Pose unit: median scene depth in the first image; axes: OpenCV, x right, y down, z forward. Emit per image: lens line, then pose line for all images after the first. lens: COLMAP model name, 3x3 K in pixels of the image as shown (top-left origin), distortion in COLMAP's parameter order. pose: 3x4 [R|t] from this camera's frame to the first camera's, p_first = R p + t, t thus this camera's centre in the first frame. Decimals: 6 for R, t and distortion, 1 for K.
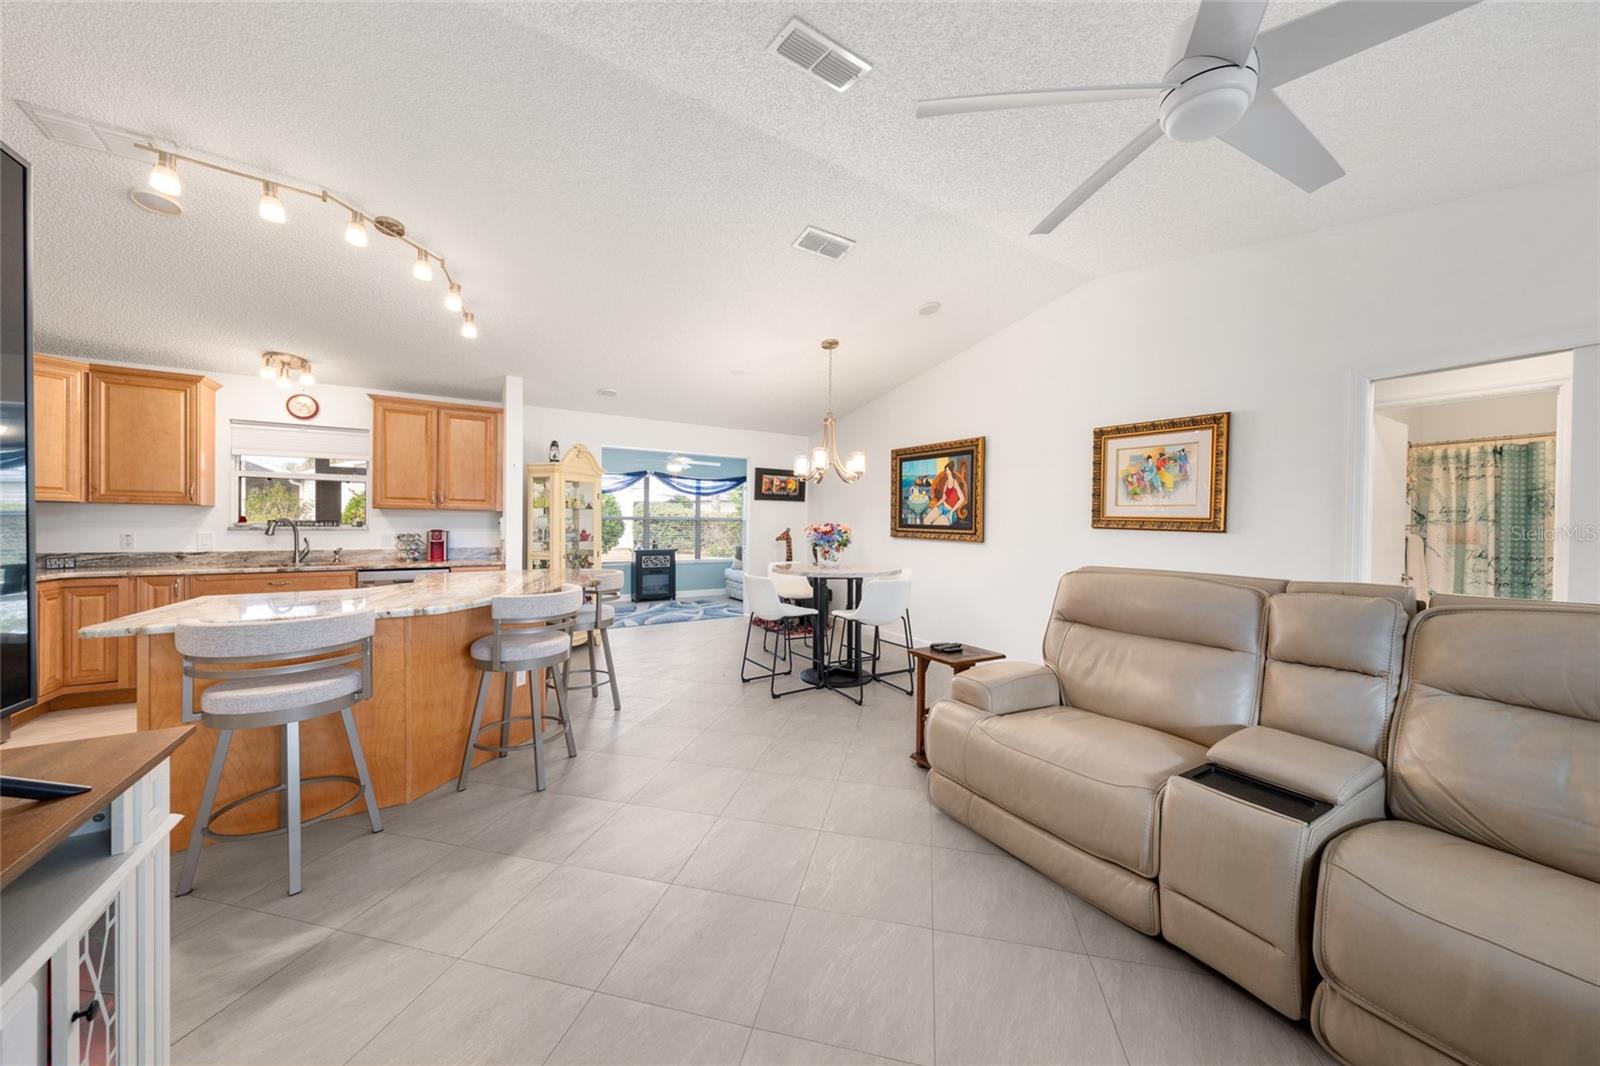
lens RADIAL K [[542.0, 0, 811.0], [0, 542.0, 526.8], [0, 0, 1]] dist [-0.000312, -0.000083]
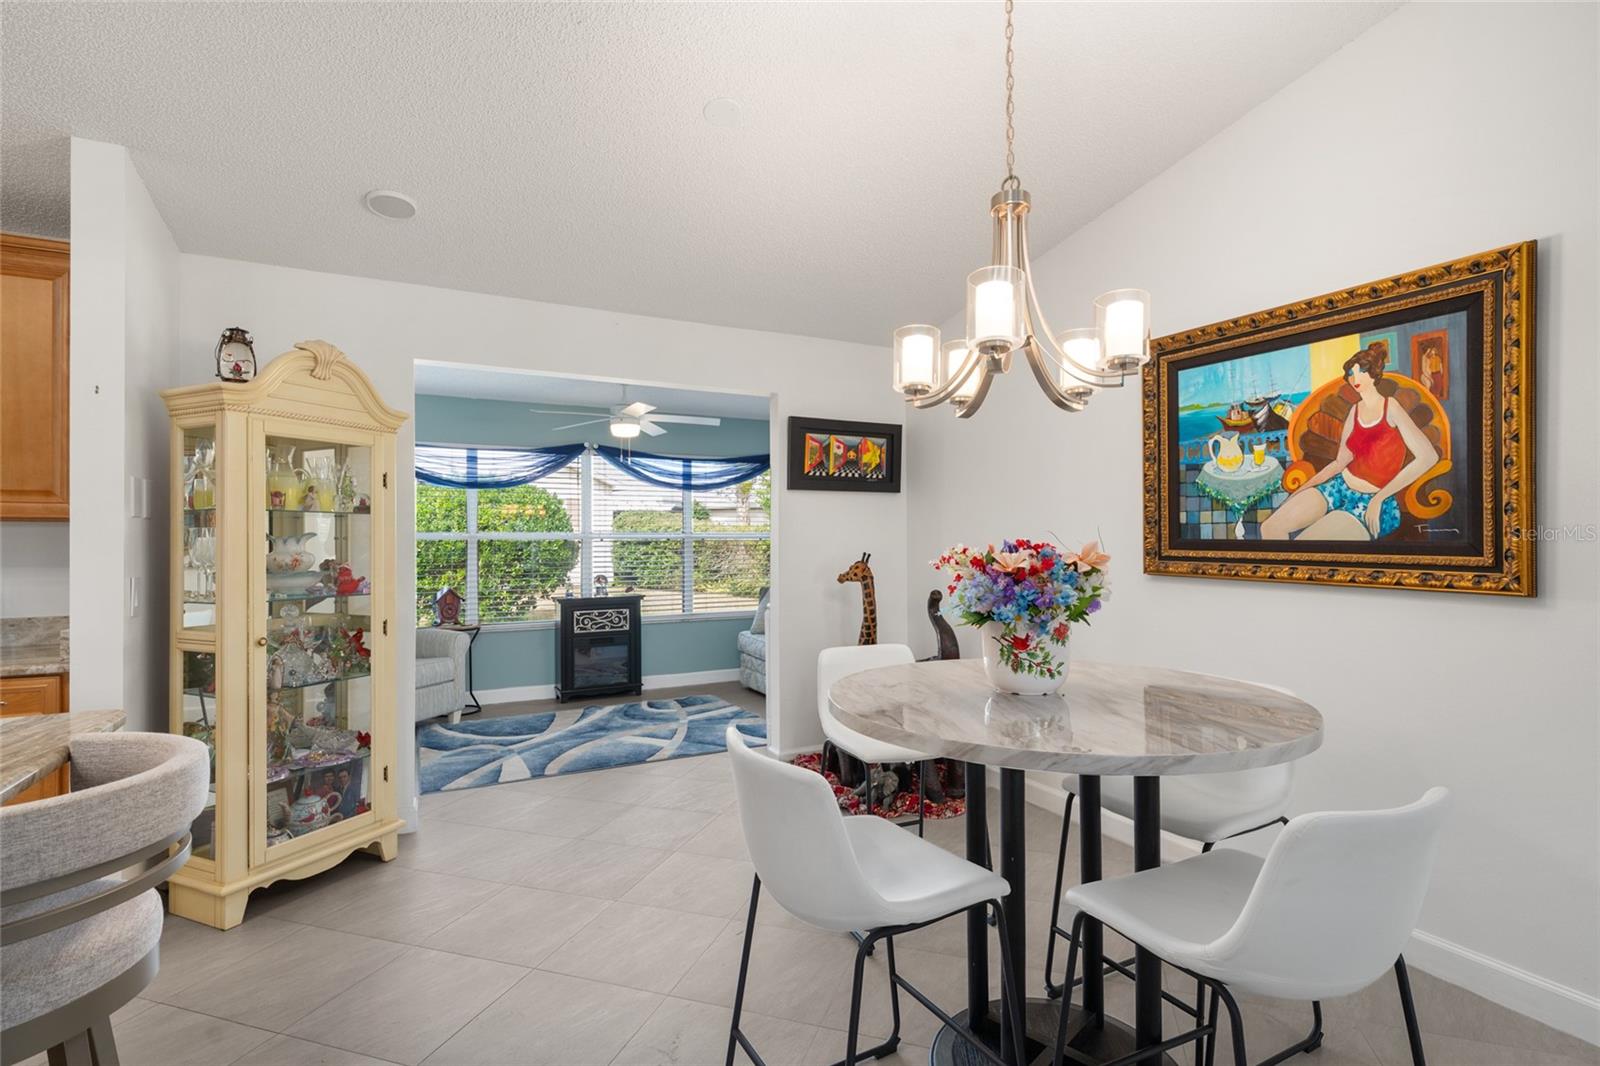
lens RADIAL K [[762.0, 0, 812.8], [0, 762.0, 538.2], [0, 0, 1]] dist [0.003053, -0.000216]
pose [[0.995456, -0.015113, -0.094018, -0.034746], [0.014193, 0.999845, -0.010450, -0.004446], [0.094161, 0.009069, 0.995516, 0.511143]]
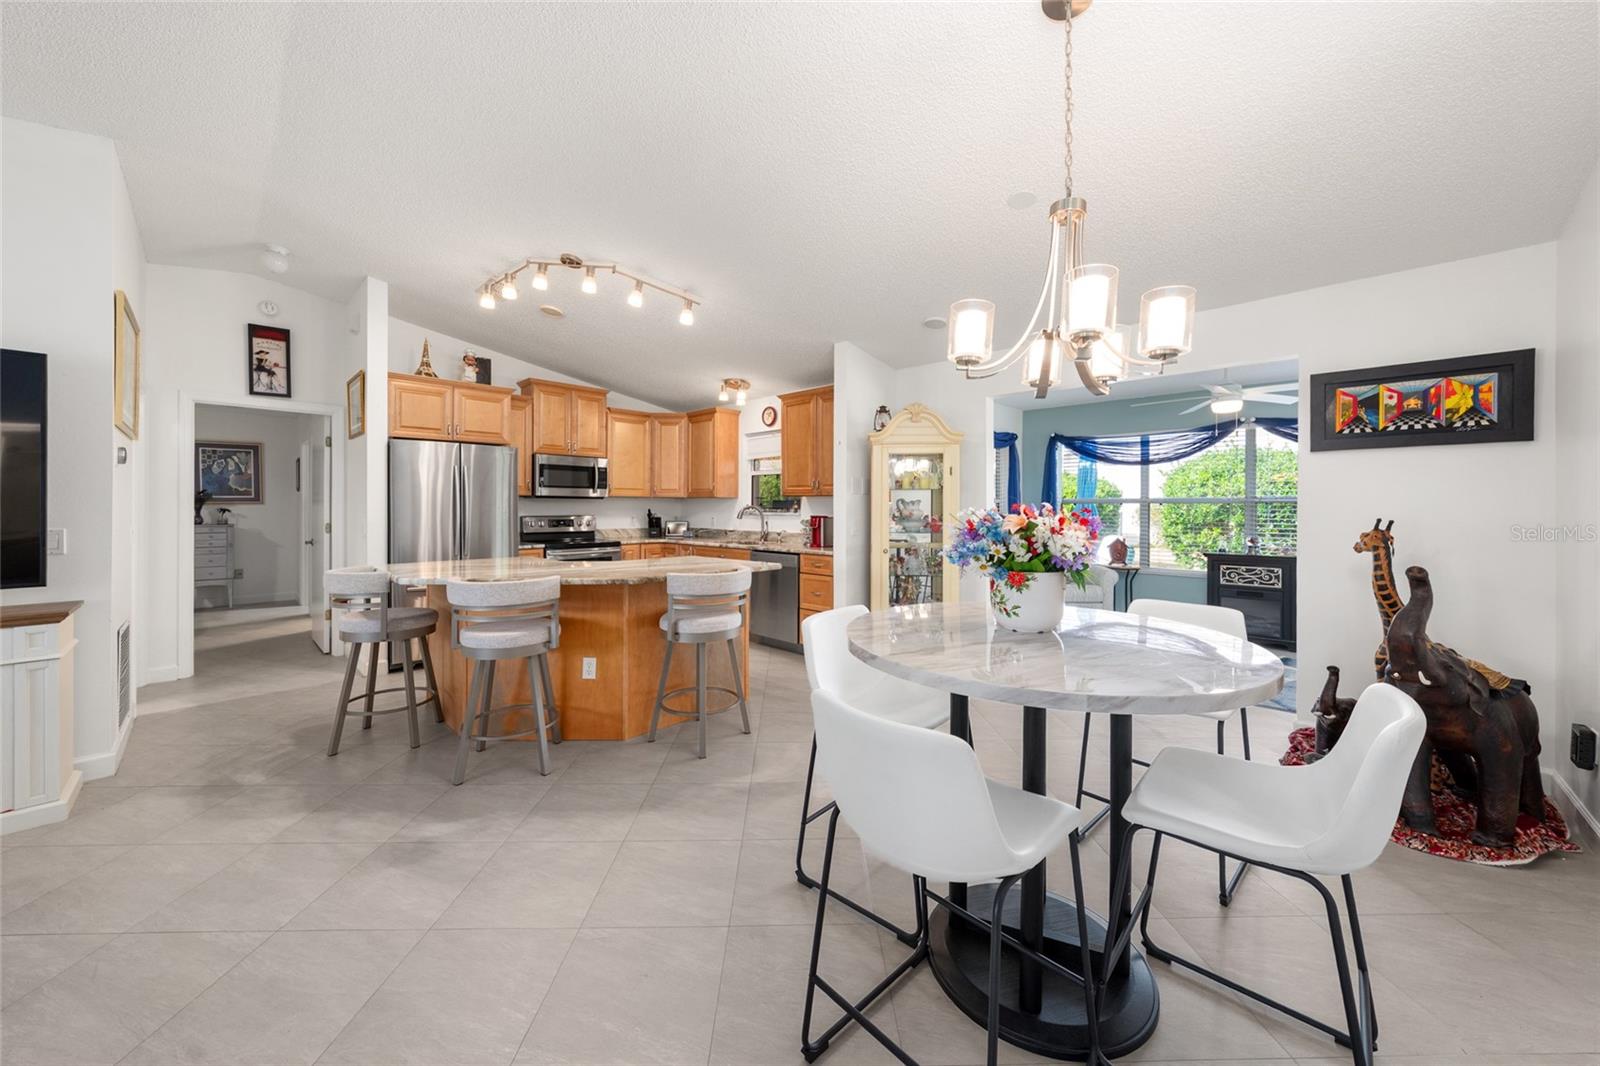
lens RADIAL K [[578.3, 0, 802.8], [0, 578.3, 500.2], [0, 0, 1]] dist [-0.000557, -0.000049]
pose [[0.226140, -0.020083, -0.973888, 0.327093], [-0.003852, 0.999761, -0.021511, -0.000544], [0.974087, 0.008616, 0.226009, 0.680163]]
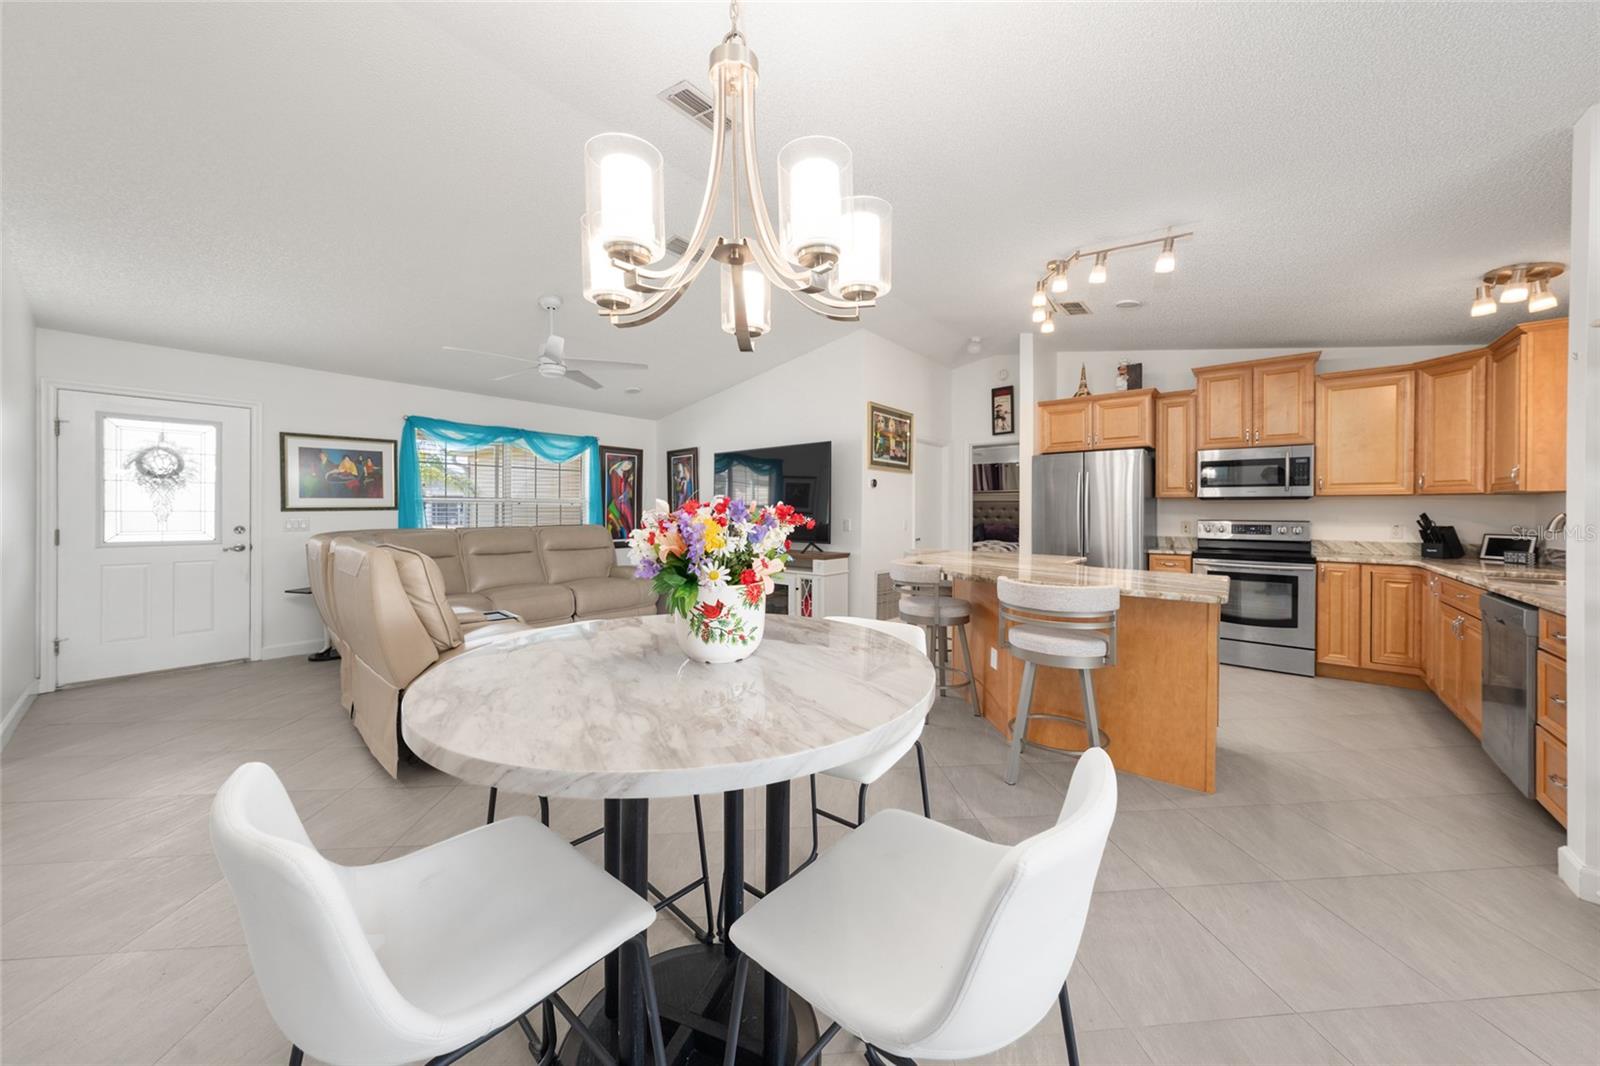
lens RADIAL K [[529.2, 0, 792.1], [0, 529.2, 515.1], [0, 0, 1]] dist [0.000351, -0.000011]
pose [[-0.958864, -0.008428, -0.283741, 0.077767], [-0.012351, 0.999851, 0.012040, -0.002405], [0.283597, 0.015049, -0.958825, 1.092845]]
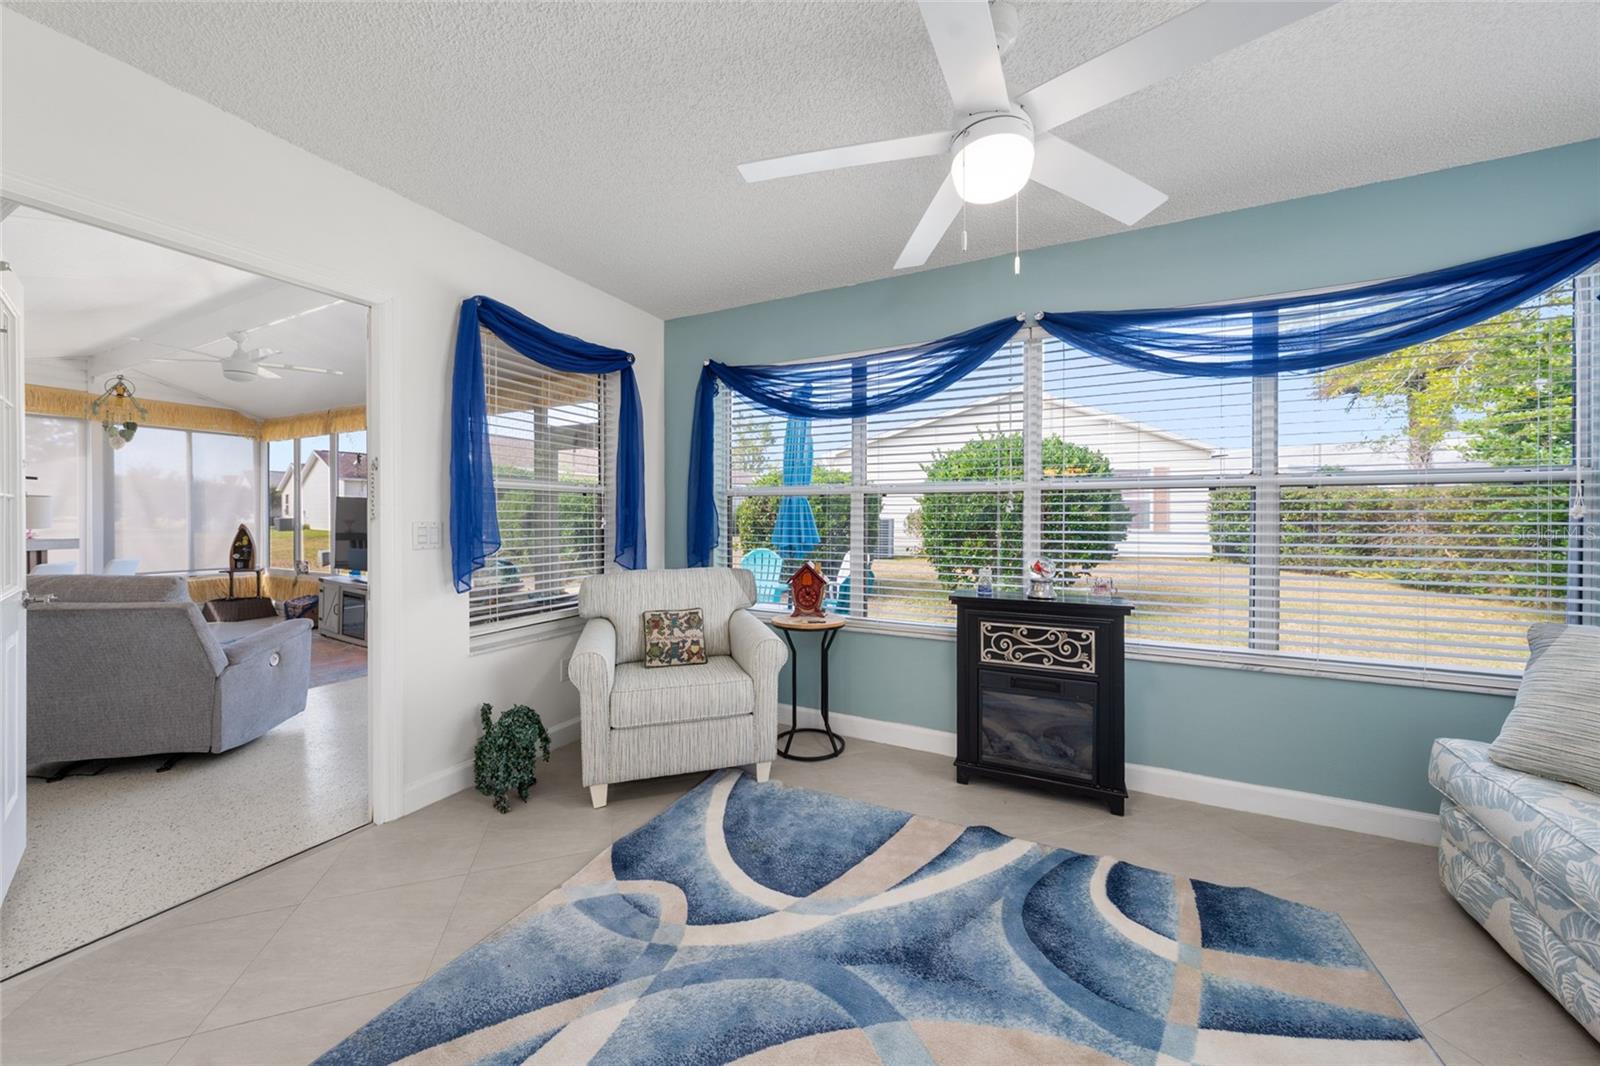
lens RADIAL K [[552.0, 0, 808.7], [0, 552.0, 520.1], [0, 0, 1]] dist [-0.000405, -0.000071]
pose [[0.517466, -0.006909, -0.855676, -0.191357], [0.001540, 0.999973, -0.007143, 0.008813], [0.855702, 0.002378, 0.517463, 1.278606]]
